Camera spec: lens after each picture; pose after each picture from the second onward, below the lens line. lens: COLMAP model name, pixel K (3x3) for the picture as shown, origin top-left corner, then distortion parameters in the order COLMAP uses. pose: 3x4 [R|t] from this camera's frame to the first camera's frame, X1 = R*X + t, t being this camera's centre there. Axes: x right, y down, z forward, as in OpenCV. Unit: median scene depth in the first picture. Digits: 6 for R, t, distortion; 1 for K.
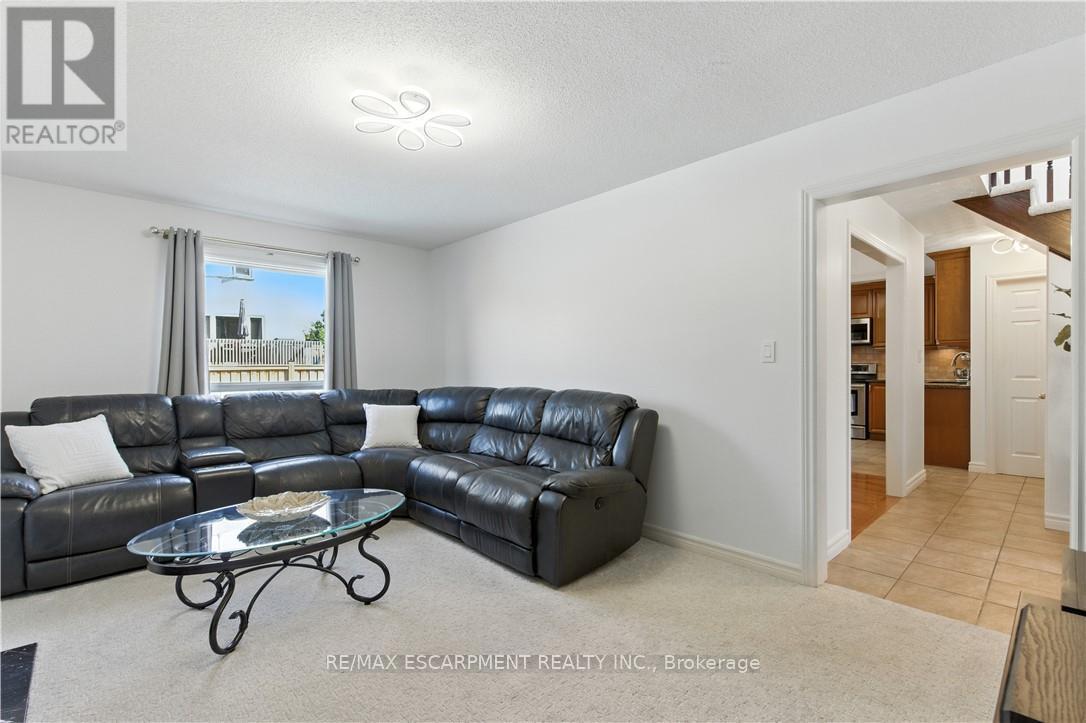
lens RADIAL K [[489.5, 0, 538.8], [0, 489.5, 370.9], [0, 0, 1]] dist [0.000934, -0.001226]
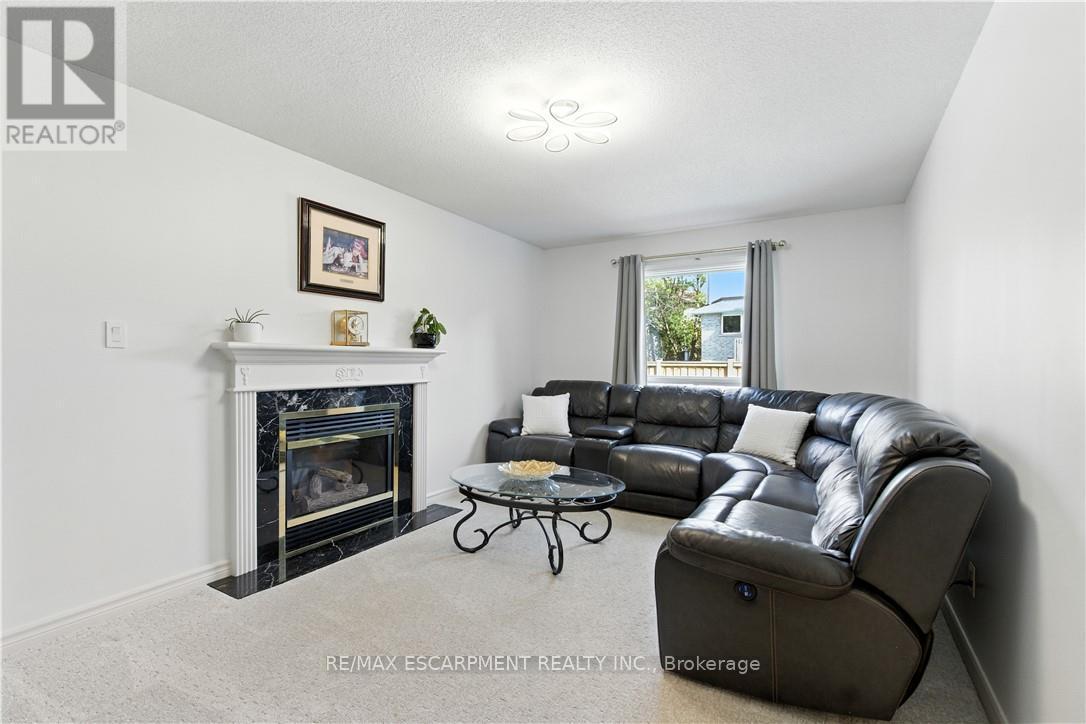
lens RADIAL K [[489.5, 0, 538.3], [0, 489.5, 358.7], [0, 0, 1]] dist [0.000934, -0.001226]
pose [[0.284548, -0.004616, -0.958651, 0.425633], [-0.026987, 0.999554, -0.012824, 0.005831], [0.958282, 0.029520, 0.284296, 0.385825]]
